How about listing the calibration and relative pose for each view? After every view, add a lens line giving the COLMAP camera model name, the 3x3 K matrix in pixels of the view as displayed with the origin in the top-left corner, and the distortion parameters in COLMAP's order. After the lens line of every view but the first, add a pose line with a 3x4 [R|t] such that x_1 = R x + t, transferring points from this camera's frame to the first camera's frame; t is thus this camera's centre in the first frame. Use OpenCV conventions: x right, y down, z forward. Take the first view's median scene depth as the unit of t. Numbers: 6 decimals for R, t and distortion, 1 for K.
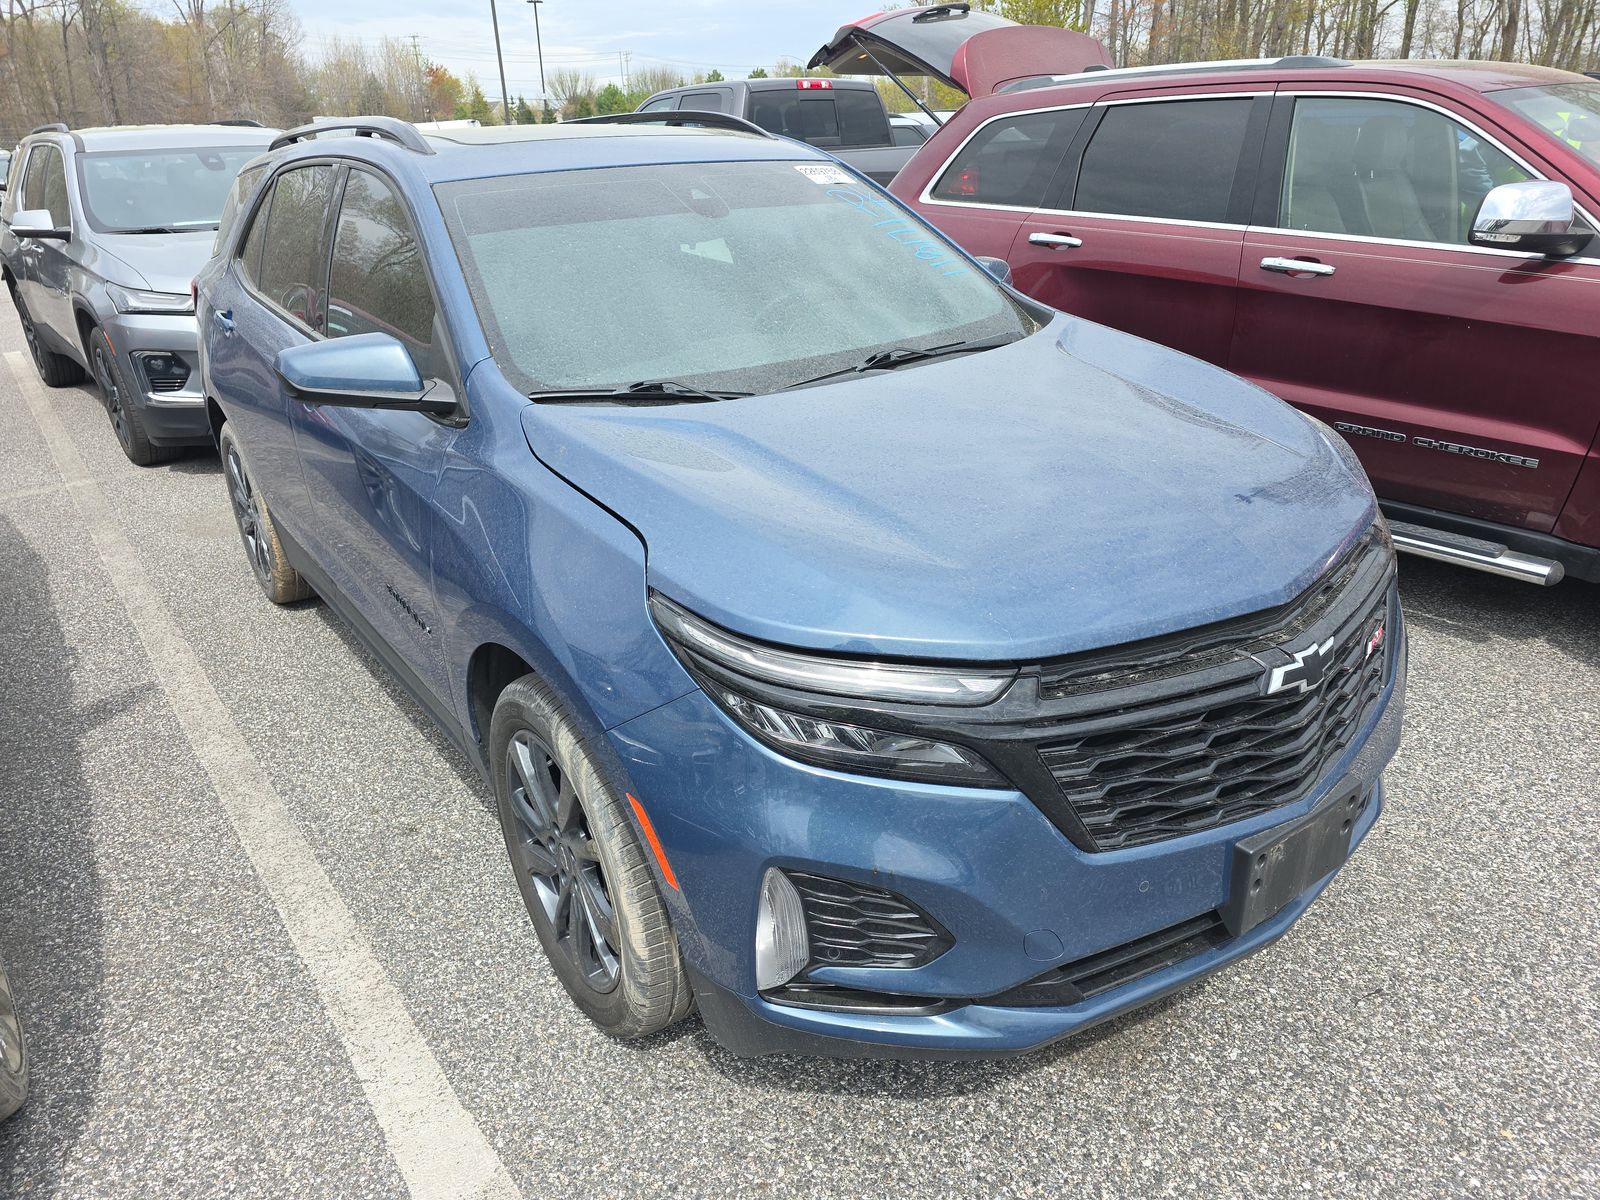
lens RADIAL K [[1078.7, 0, 795.1], [0, 1078.7, 601.6], [0, 0, 1]] dist [0.035284, -0.022846]
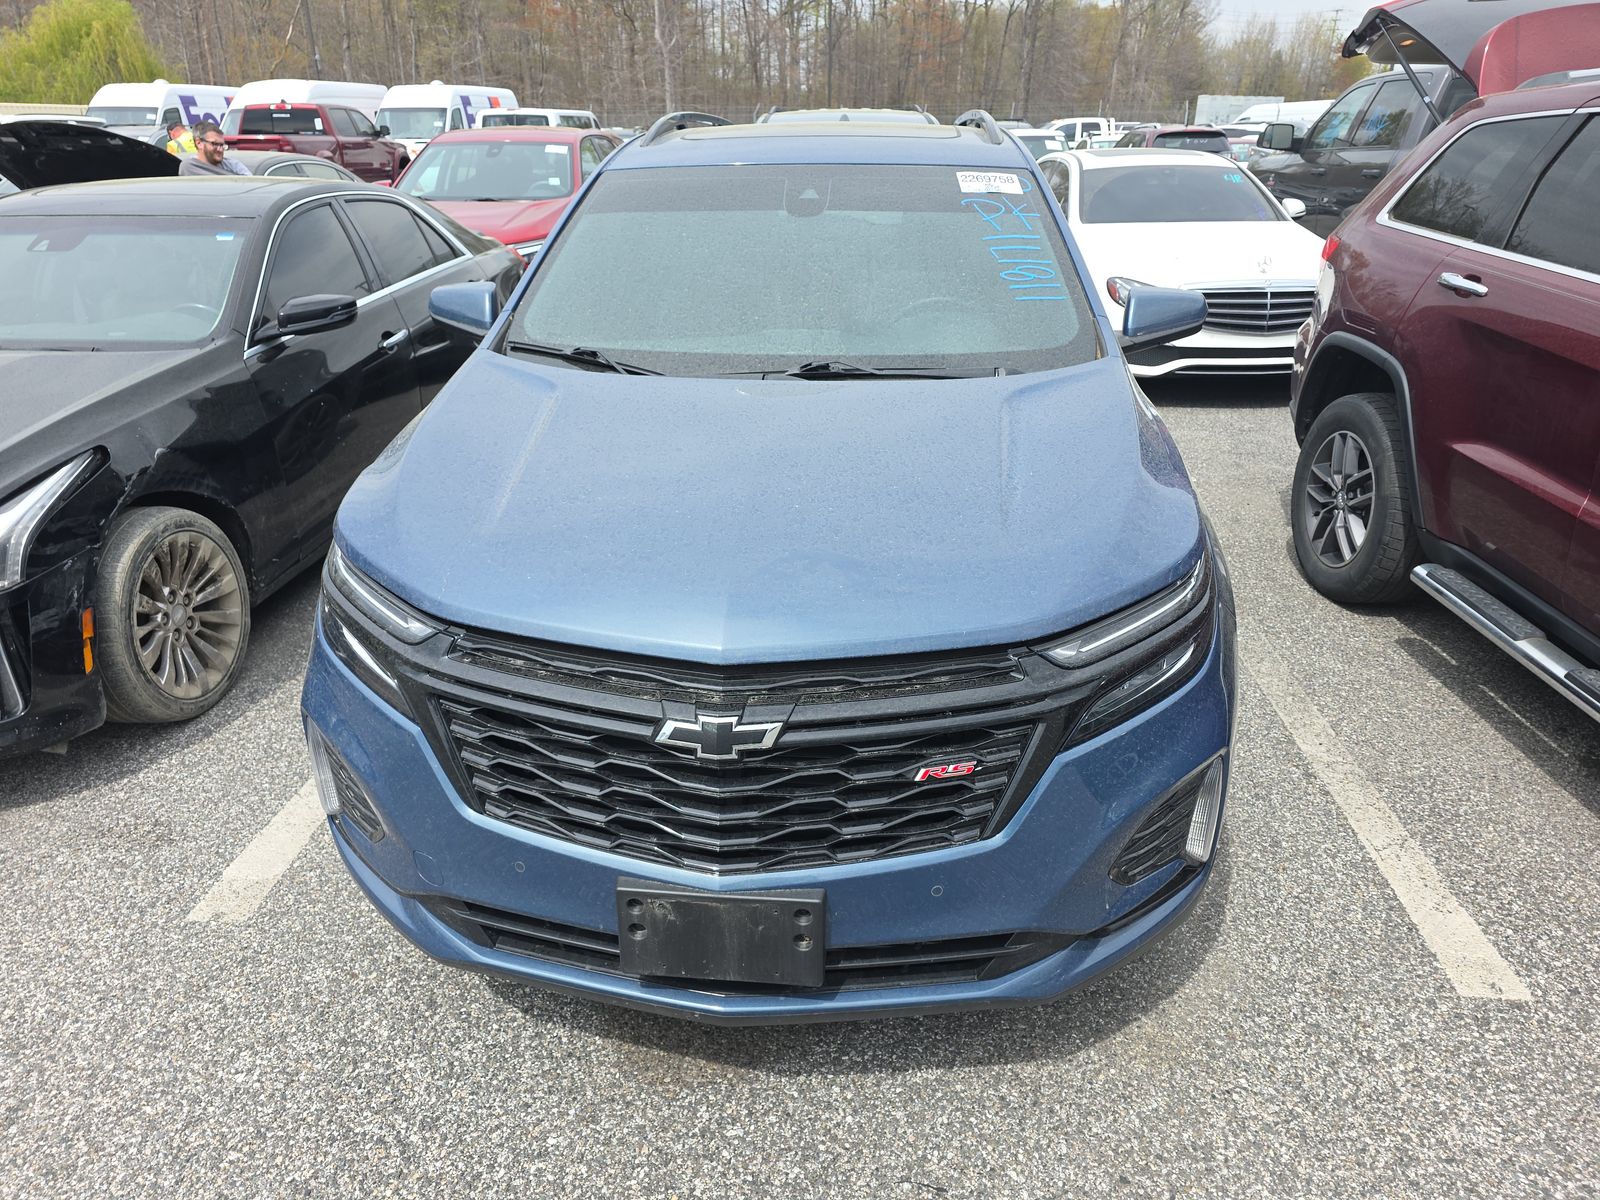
lens RADIAL K [[1078.7, 0, 785.3], [0, 1078.7, 603.9], [0, 0, 1]] dist [0.035284, -0.022846]
pose [[0.744546, 0.296582, -0.598073, 0.896748], [-0.285691, 0.951267, 0.116070, -0.151439], [0.603351, 0.084445, 0.792992, 0.243201]]
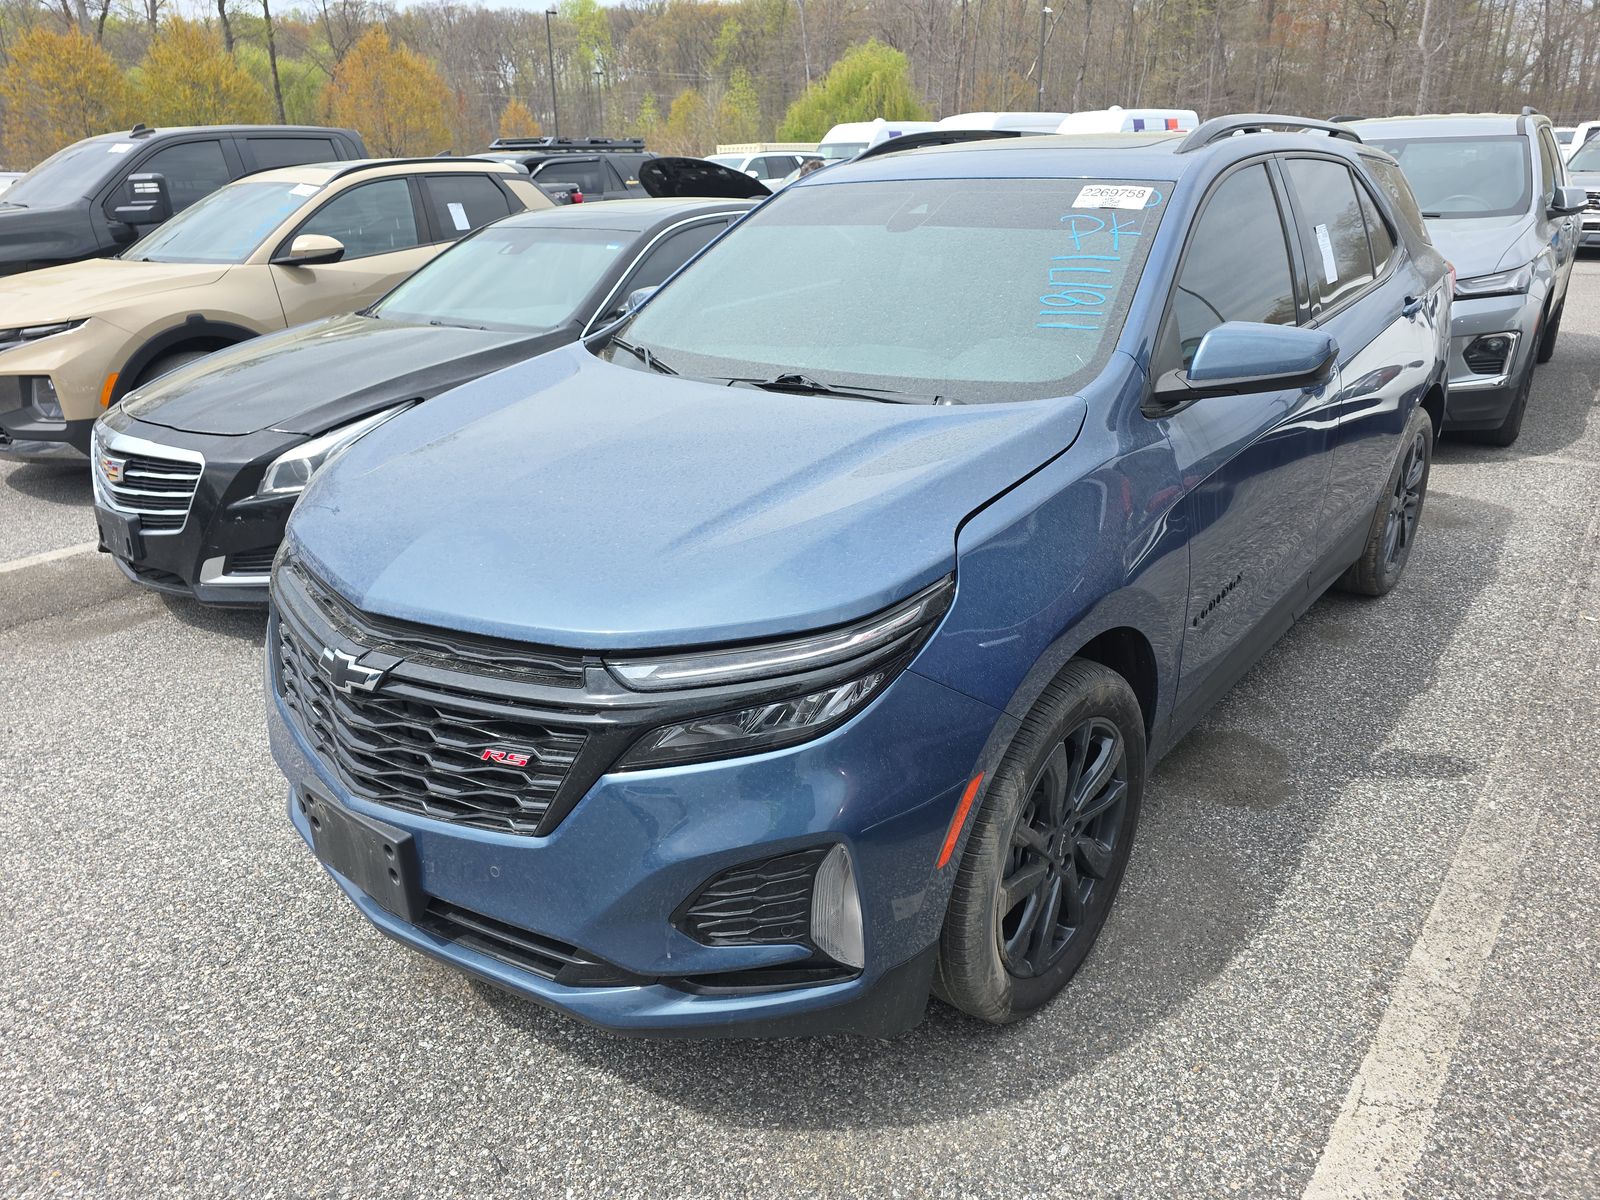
lens RADIAL K [[1078.7, 0, 801.6], [0, 1078.7, 592.6], [0, 0, 1]] dist [0.035284, -0.022846]
pose [[0.249190, 0.381971, -0.889945, 1.304333], [-0.369901, 0.886802, 0.277048, -0.410097], [0.895030, 0.260154, 0.362274, 0.859076]]
